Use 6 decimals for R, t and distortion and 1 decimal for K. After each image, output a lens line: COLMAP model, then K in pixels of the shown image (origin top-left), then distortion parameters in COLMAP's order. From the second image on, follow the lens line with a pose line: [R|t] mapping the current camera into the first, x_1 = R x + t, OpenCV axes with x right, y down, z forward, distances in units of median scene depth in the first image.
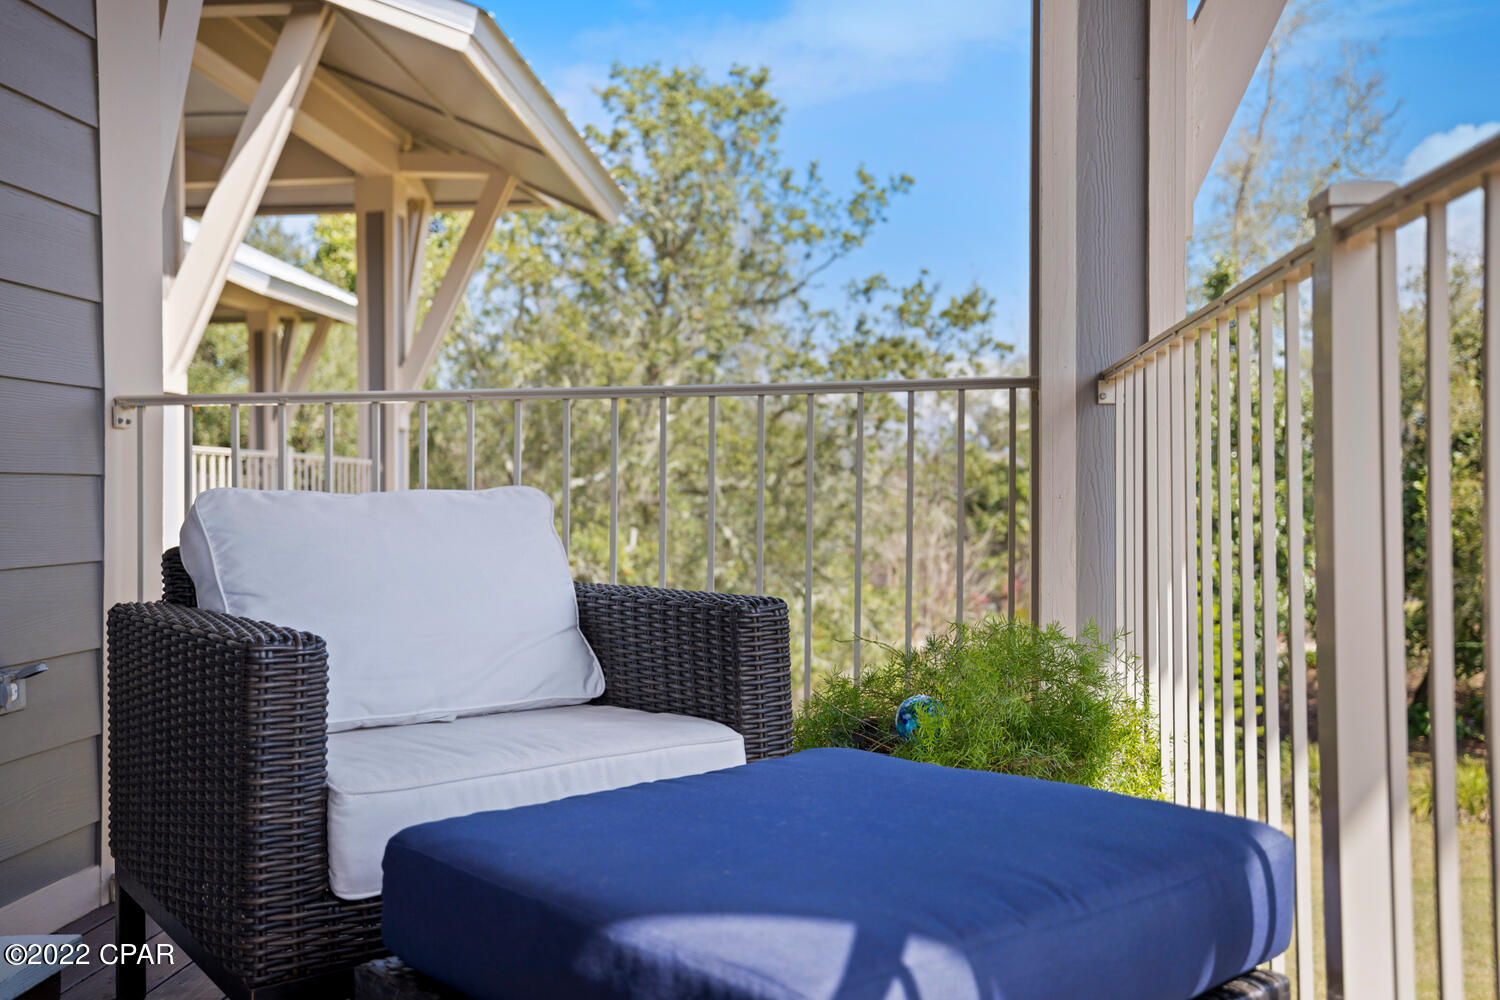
lens RADIAL K [[1393.5, 0, 750.0], [0, 1393.5, 500.0], [0, 0, 1]] dist [-0.005050, -0.004066]
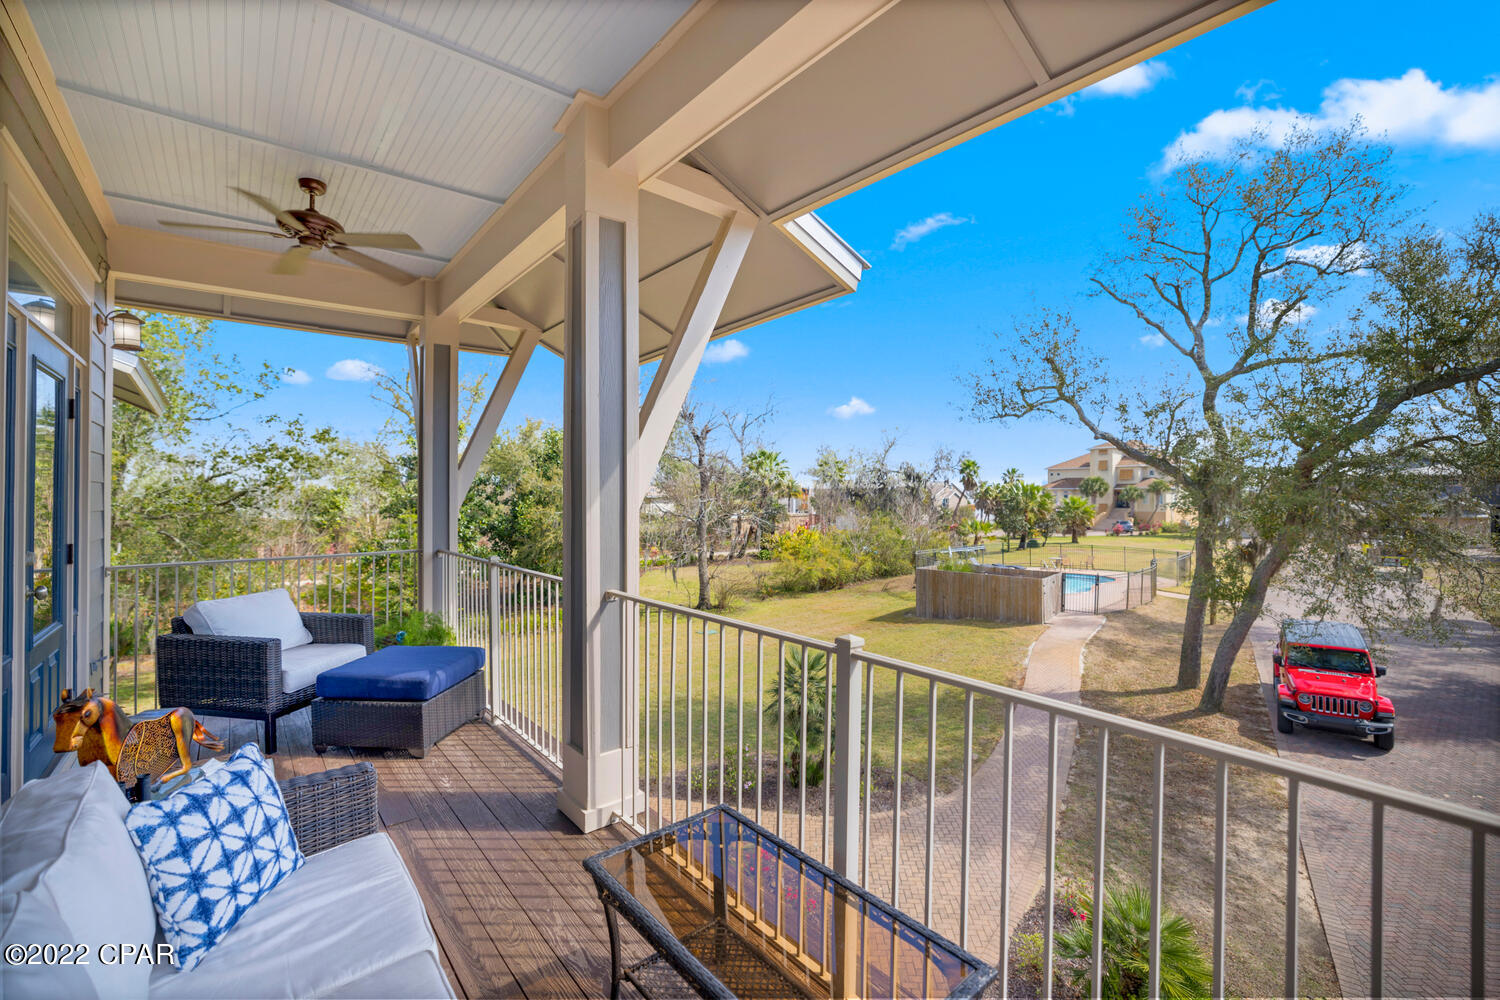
lens RADIAL K [[640.5, 0, 747.6], [0, 640.5, 486.9], [0, 0, 1]] dist [-0.002403, 0.000126]
pose [[0.708053, 0.021375, 0.705835, -0.092964], [-0.013381, 0.999768, -0.016853, -0.051562], [-0.706032, 0.002488, 0.708175, -0.212769]]
